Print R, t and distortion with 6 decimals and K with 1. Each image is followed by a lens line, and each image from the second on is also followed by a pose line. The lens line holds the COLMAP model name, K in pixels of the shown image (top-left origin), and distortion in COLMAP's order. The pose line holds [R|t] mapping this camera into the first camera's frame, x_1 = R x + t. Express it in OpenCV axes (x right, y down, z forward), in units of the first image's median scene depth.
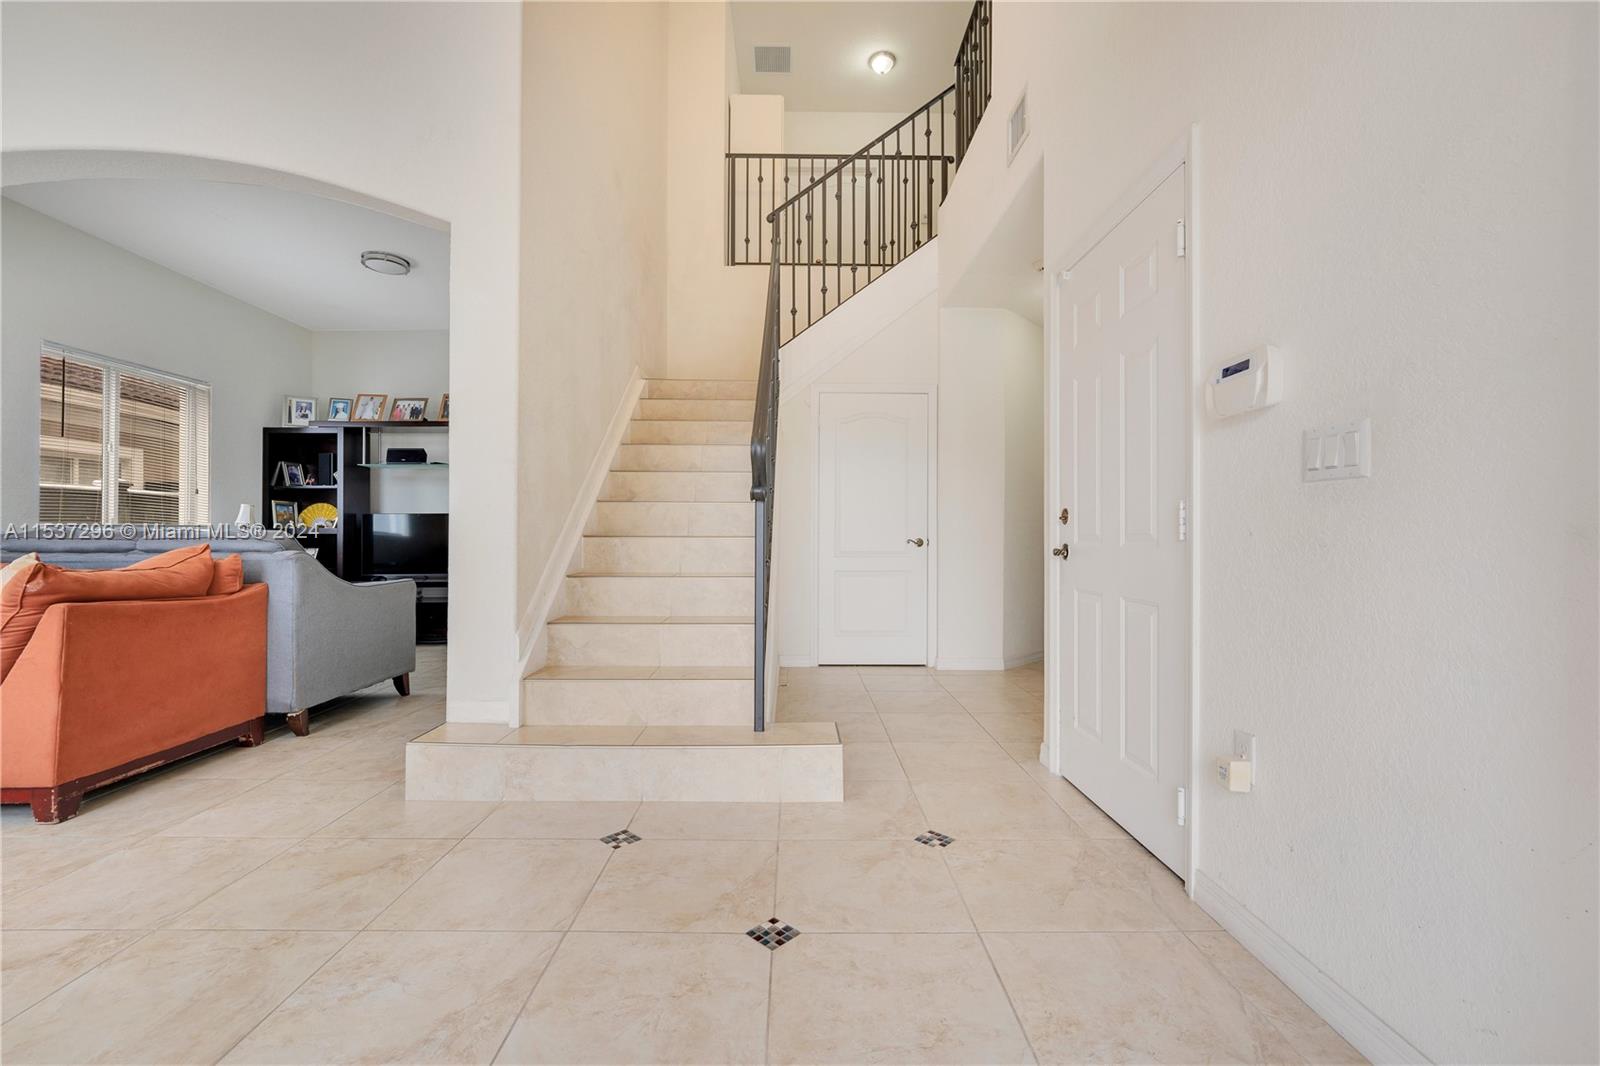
lens RADIAL K [[649.3, 0, 802.8], [0, 649.3, 526.6], [0, 0, 1]] dist [-0.022440, 0.002636]
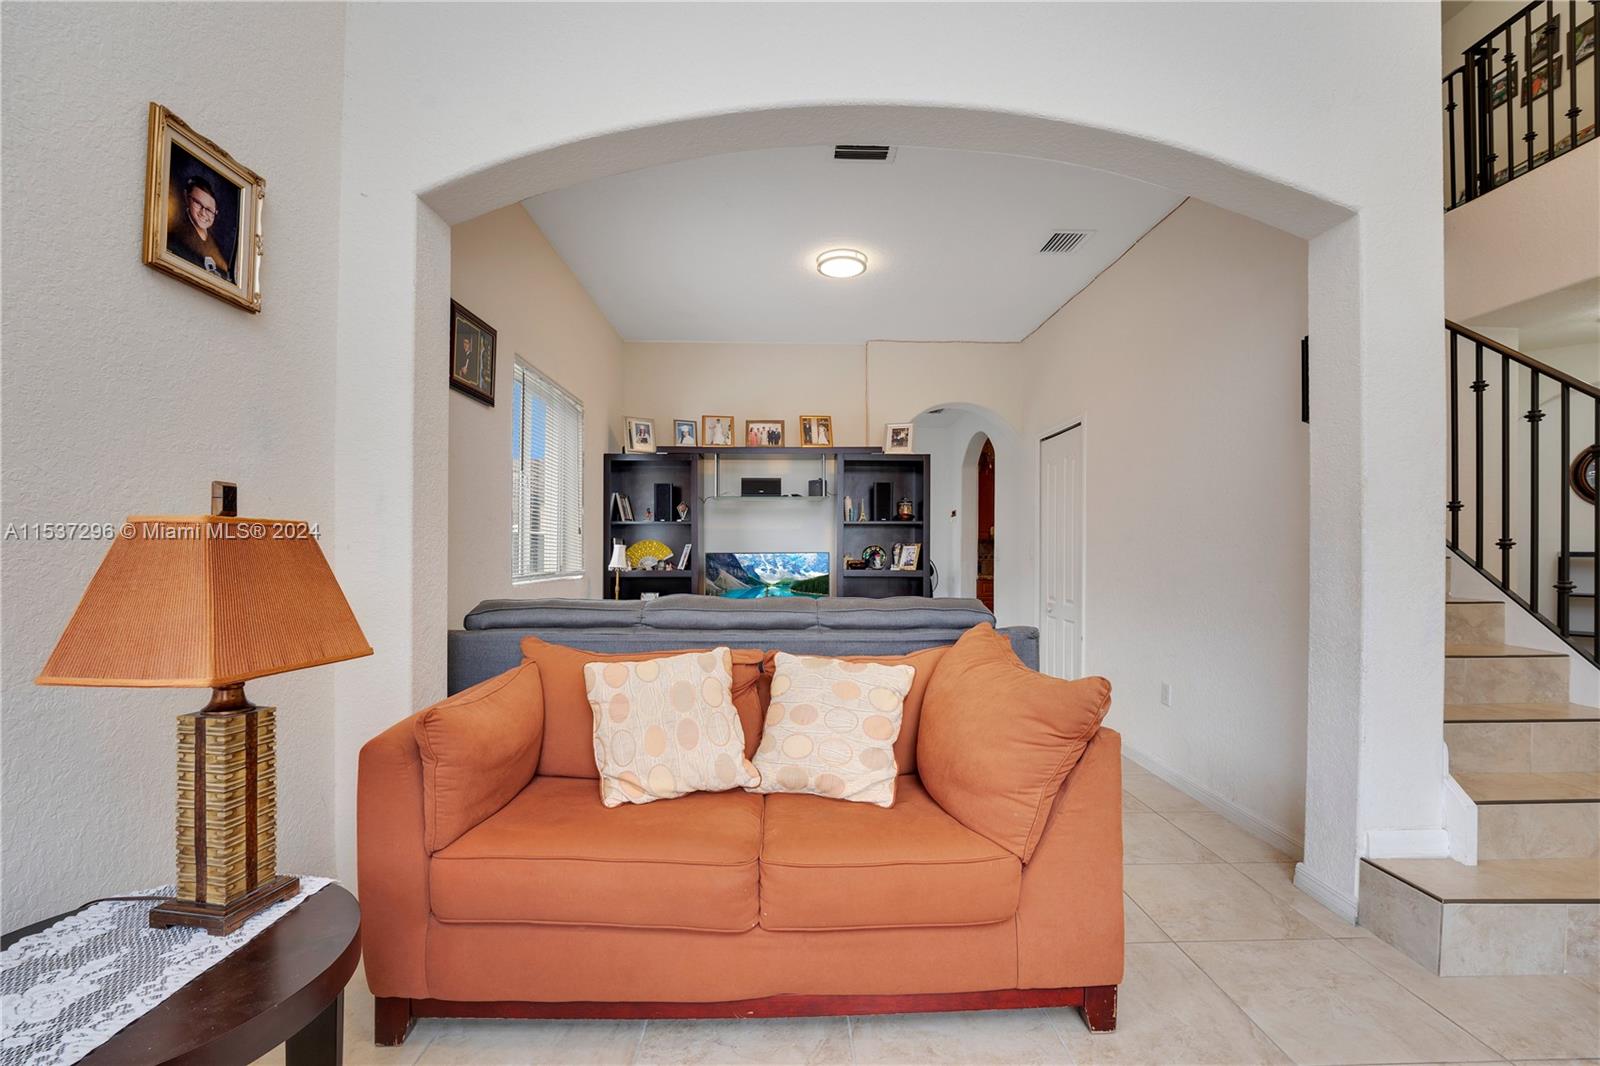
lens RADIAL K [[665.3, 0, 829.8], [0, 665.3, 550.4], [0, 0, 1]] dist [-0.017440, 0.000279]
pose [[0.999993, 0.000858, 0.003582, -0.592630], [-0.000906, 0.999909, 0.013443, -0.039381], [-0.003570, -0.013446, 0.999903, 0.103858]]
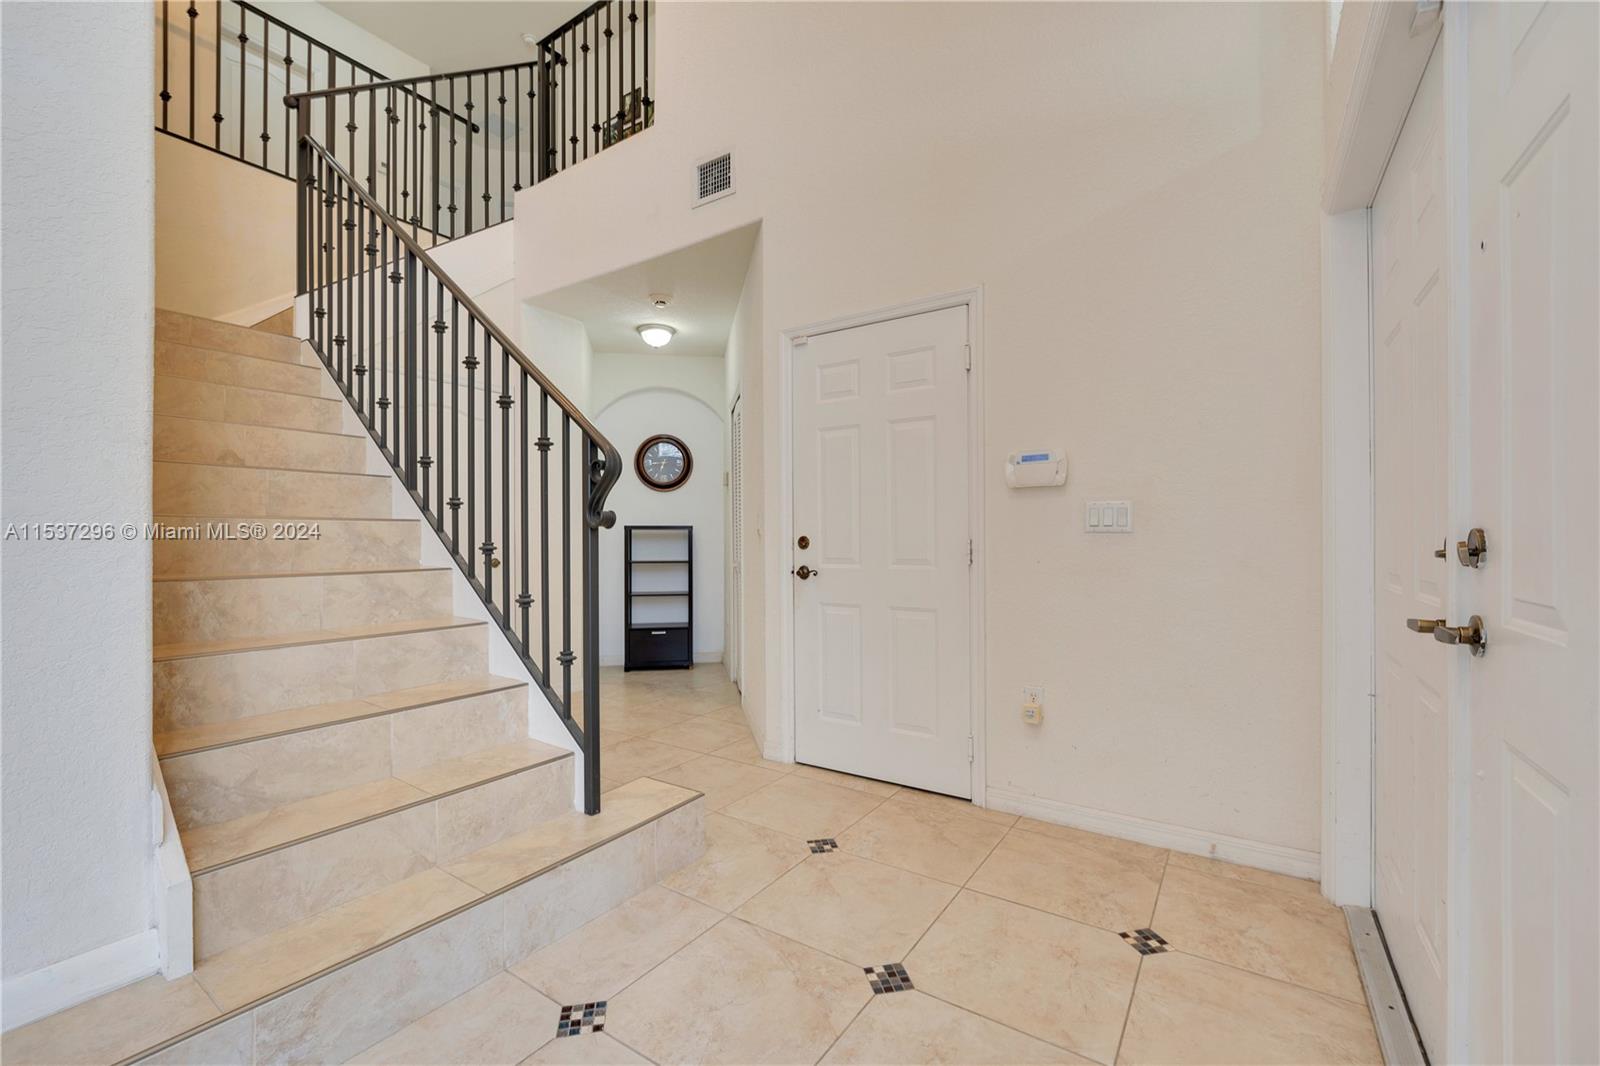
lens RADIAL K [[634.3, 0, 806.9], [0, 634.3, 529.9], [0, 0, 1]] dist [-0.039784, 0.009765]
pose [[0.586025, 0.006467, 0.810267, -0.264572], [-0.000947, 0.999973, -0.007297, -0.015921], [-0.810292, 0.003509, 0.586015, 0.156502]]
